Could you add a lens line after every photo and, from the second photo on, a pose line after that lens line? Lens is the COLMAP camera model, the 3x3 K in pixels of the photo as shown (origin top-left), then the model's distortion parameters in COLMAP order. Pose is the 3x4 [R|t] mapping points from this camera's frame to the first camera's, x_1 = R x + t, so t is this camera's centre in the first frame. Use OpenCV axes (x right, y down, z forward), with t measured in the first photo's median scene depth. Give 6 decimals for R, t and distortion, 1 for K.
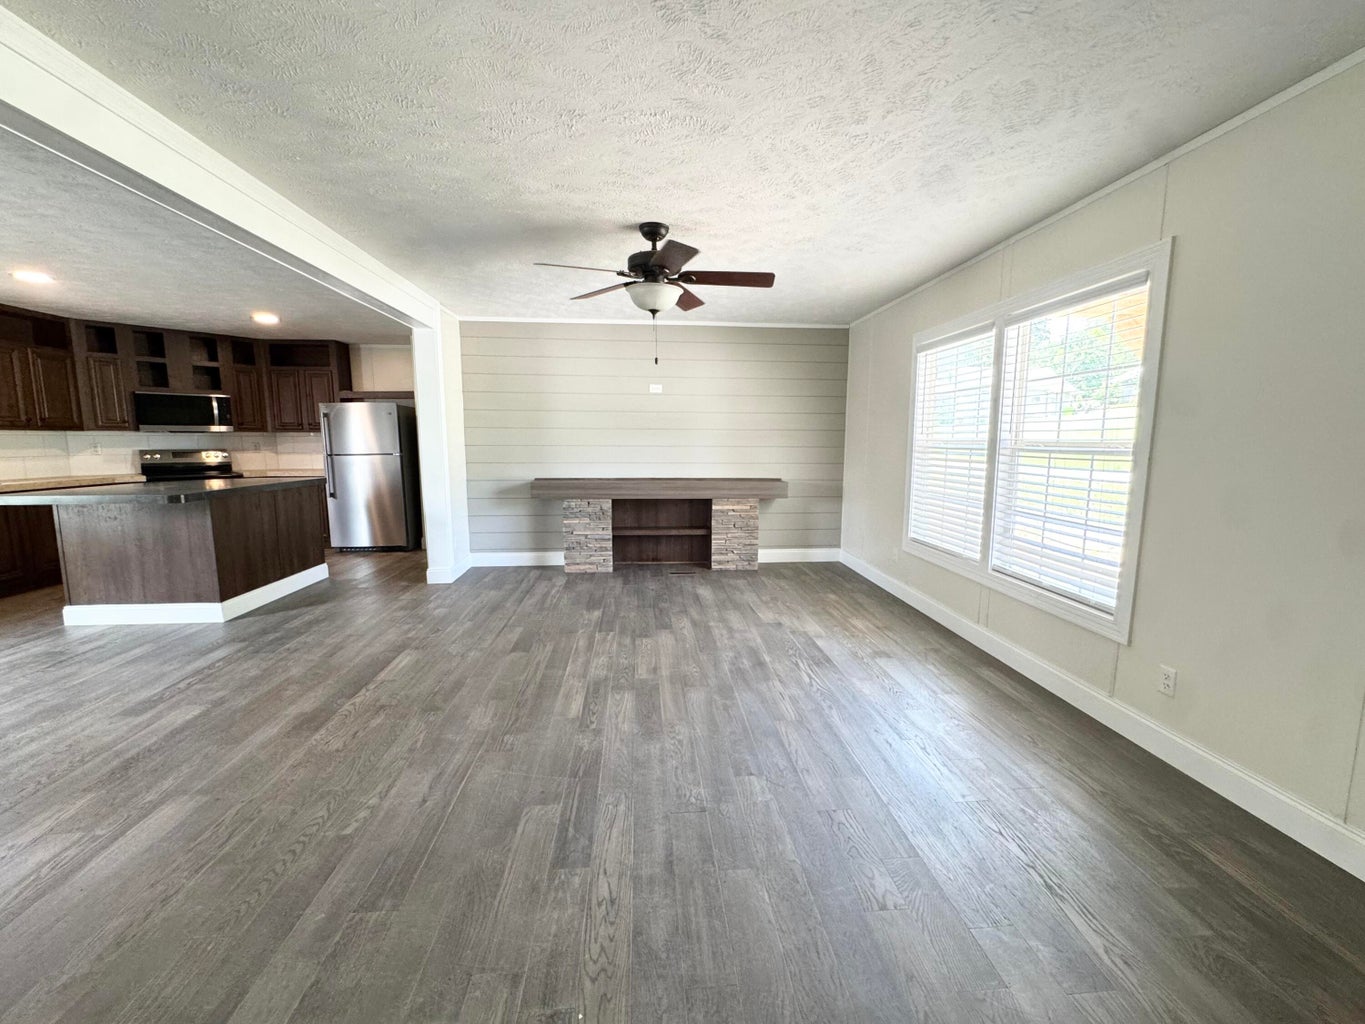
lens RADIAL K [[548.2, 0, 683.9], [0, 548.2, 510.2], [0, 0, 1]] dist [-0.003854, 0.000549]
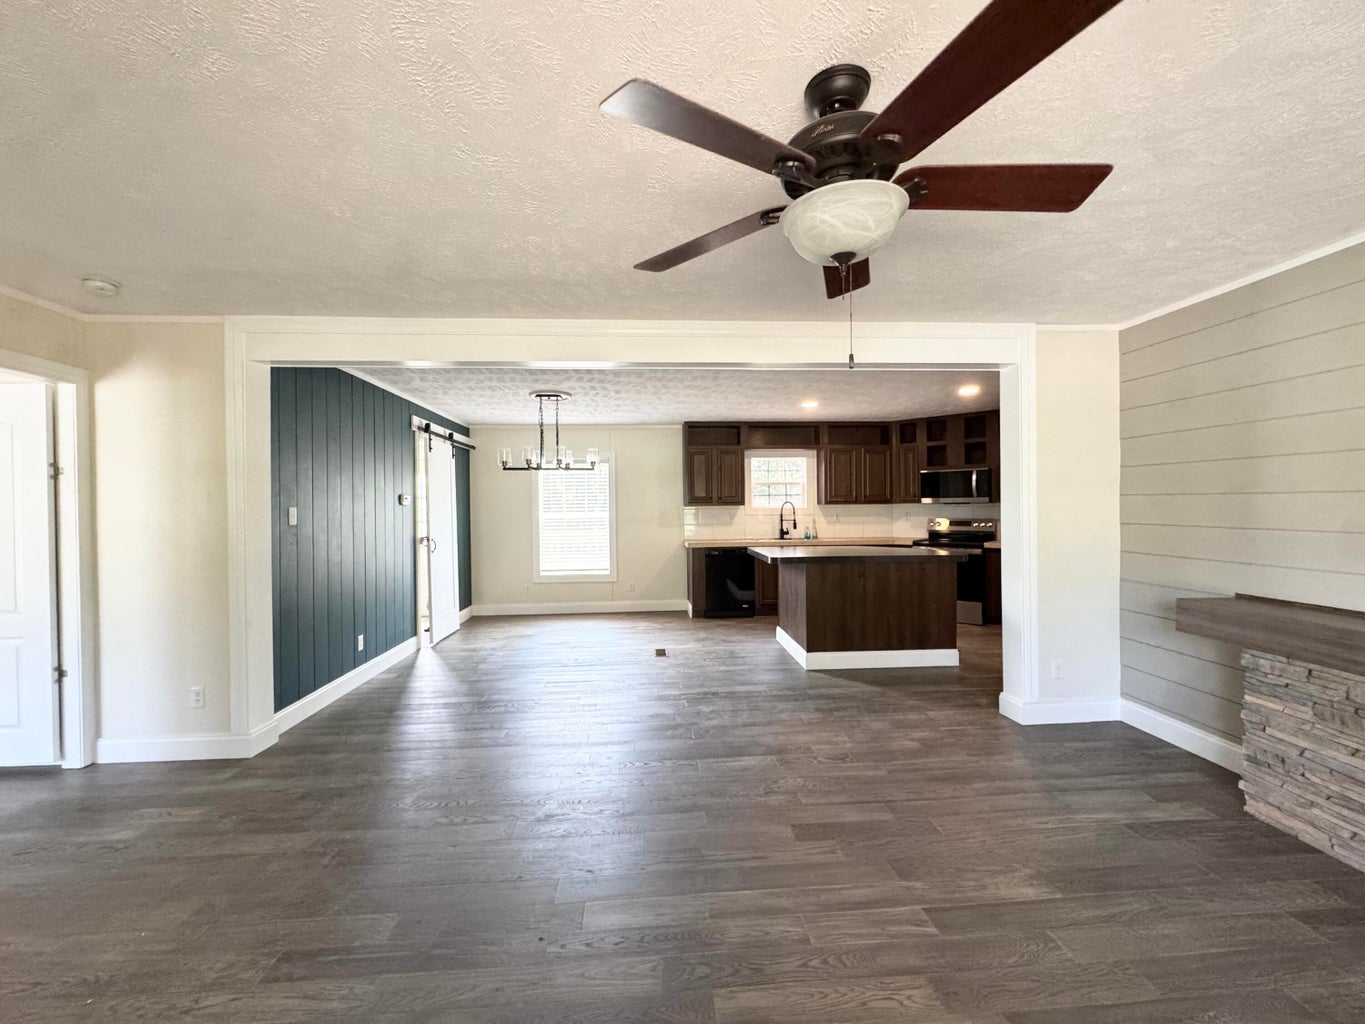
lens RADIAL K [[548.2, 0, 683.9], [0, 548.2, 510.2], [0, 0, 1]] dist [-0.003854, 0.000549]
pose [[-0.011526, 0.006389, -0.999913, 0.242417], [-0.118267, 0.992952, 0.007708, -0.082126], [0.992915, 0.118345, -0.010689, 0.526702]]
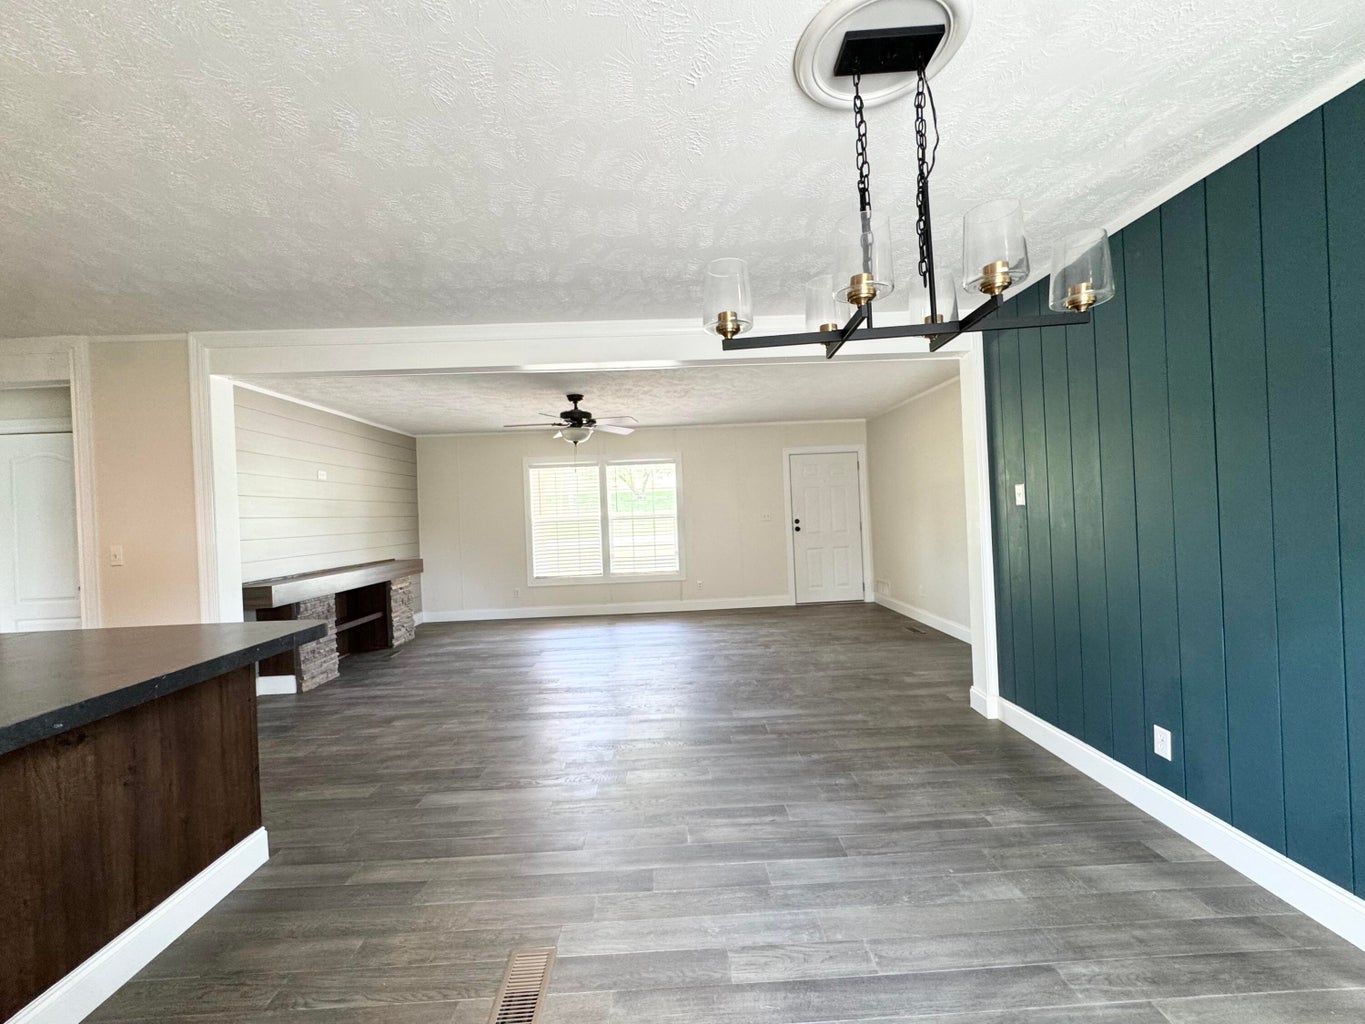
lens RADIAL K [[548.2, 0, 683.9], [0, 548.2, 510.2], [0, 0, 1]] dist [-0.003854, 0.000549]
pose [[0.053198, -0.002438, 0.998581, -1.014978], [0.168844, 0.985621, -0.006588, -0.052677], [-0.984206, 0.168955, 0.052845, 0.363187]]
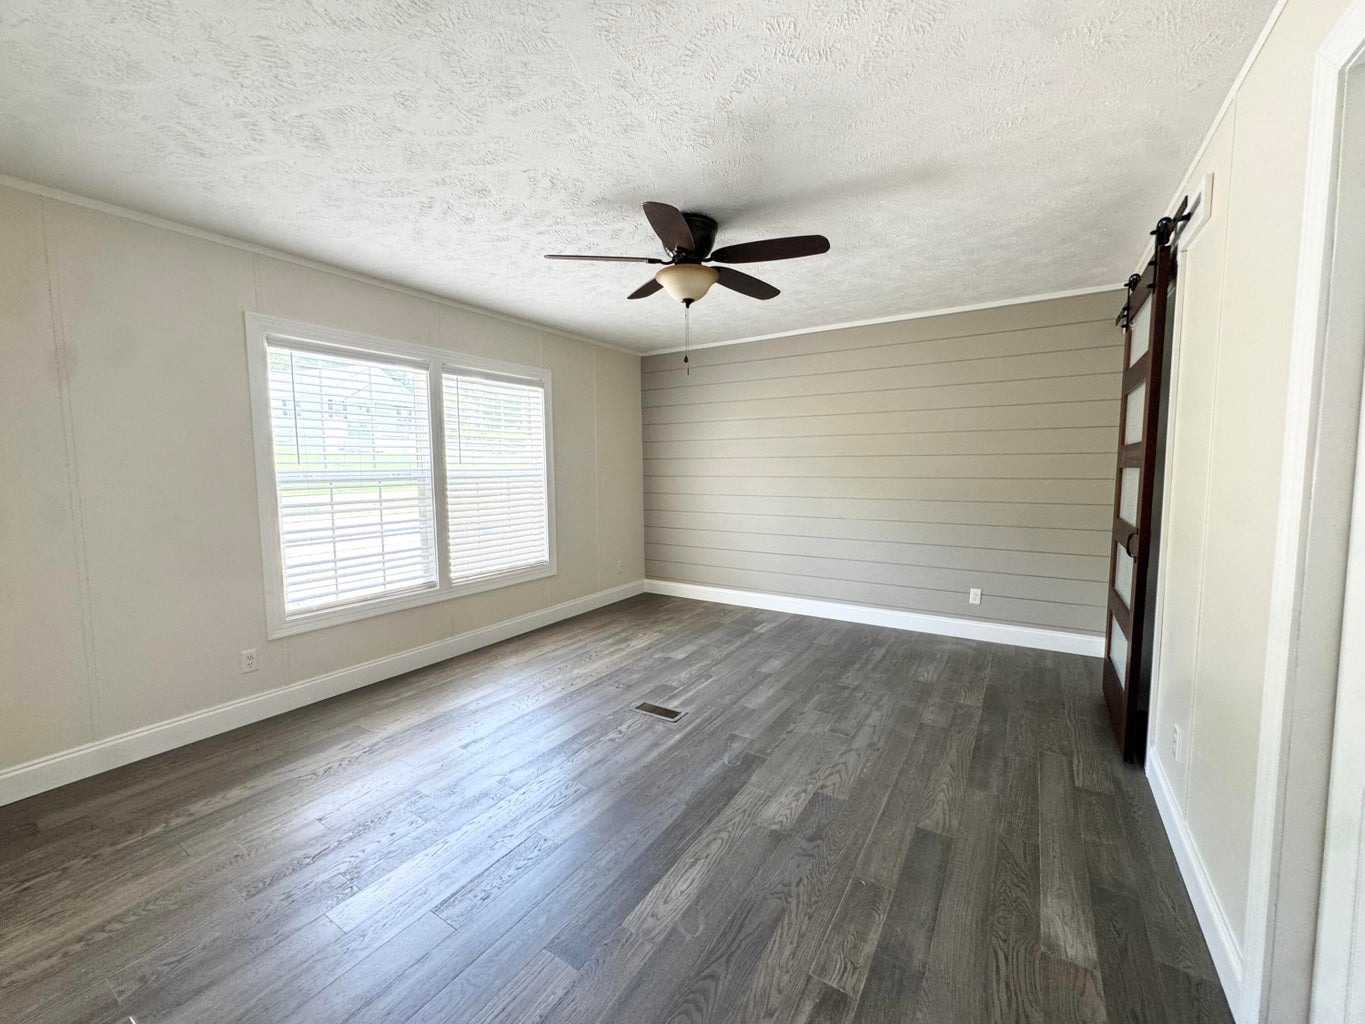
lens RADIAL K [[548.2, 0, 683.9], [0, 548.2, 510.2], [0, 0, 1]] dist [-0.003854, 0.000549]
pose [[-0.795466, -0.045127, 0.604316, -0.325812], [0.083980, 0.979392, 0.183680, -0.134083], [-0.600151, 0.196861, -0.775283, 1.007607]]
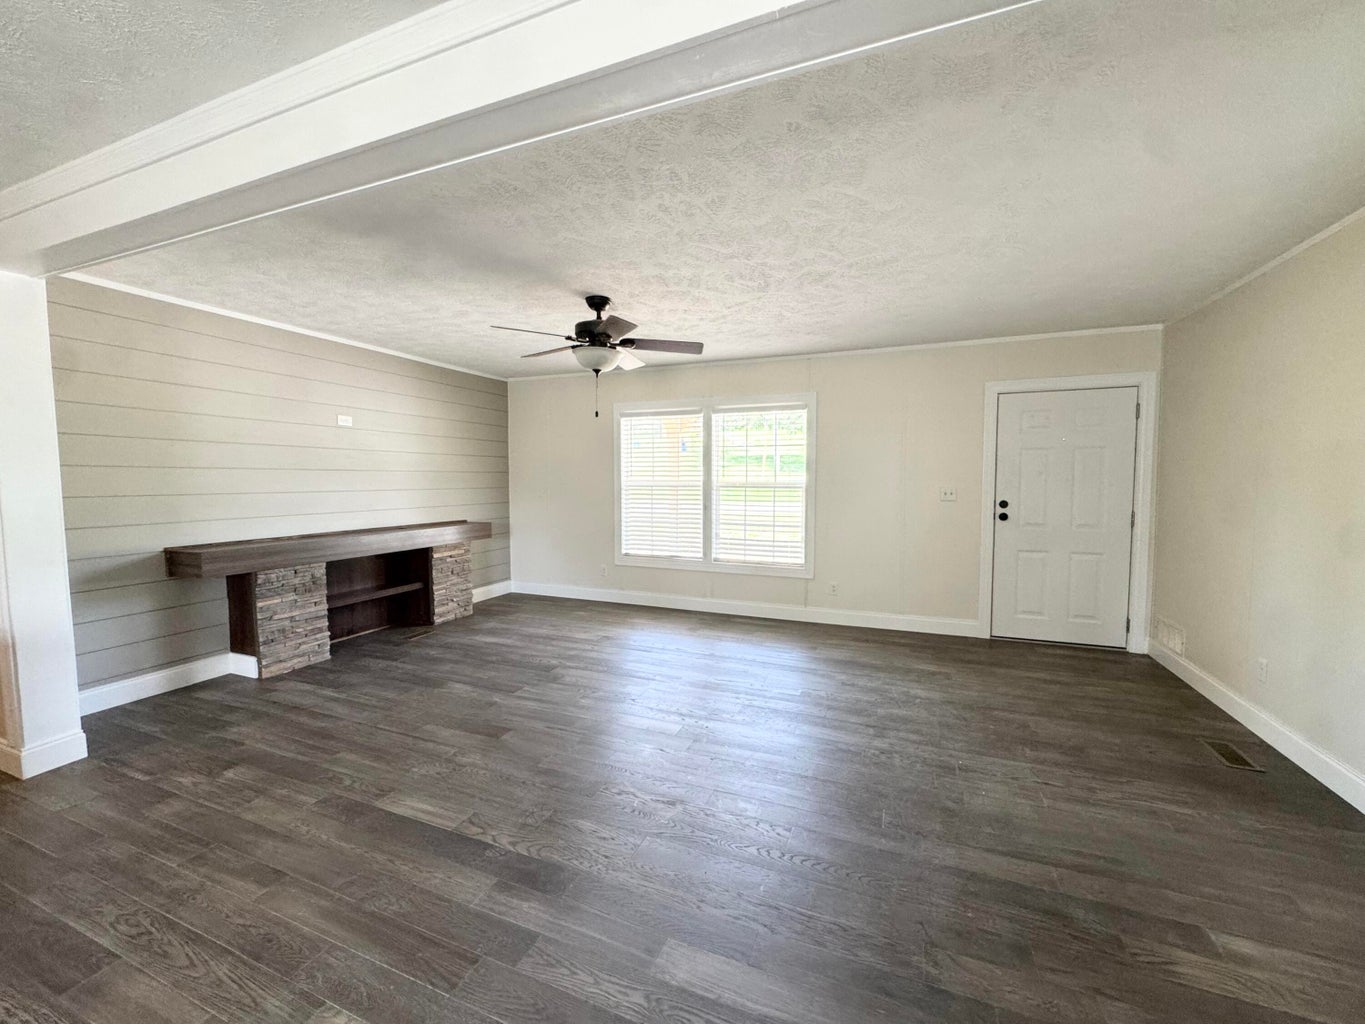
lens RADIAL K [[548.2, 0, 683.9], [0, 548.2, 510.2], [0, 0, 1]] dist [-0.003854, 0.000549]
pose [[0.450926, -0.056955, 0.890742, -0.584342], [0.116318, 0.993201, 0.004622, -0.037350], [-0.884950, 0.101525, 0.454485, 0.211556]]
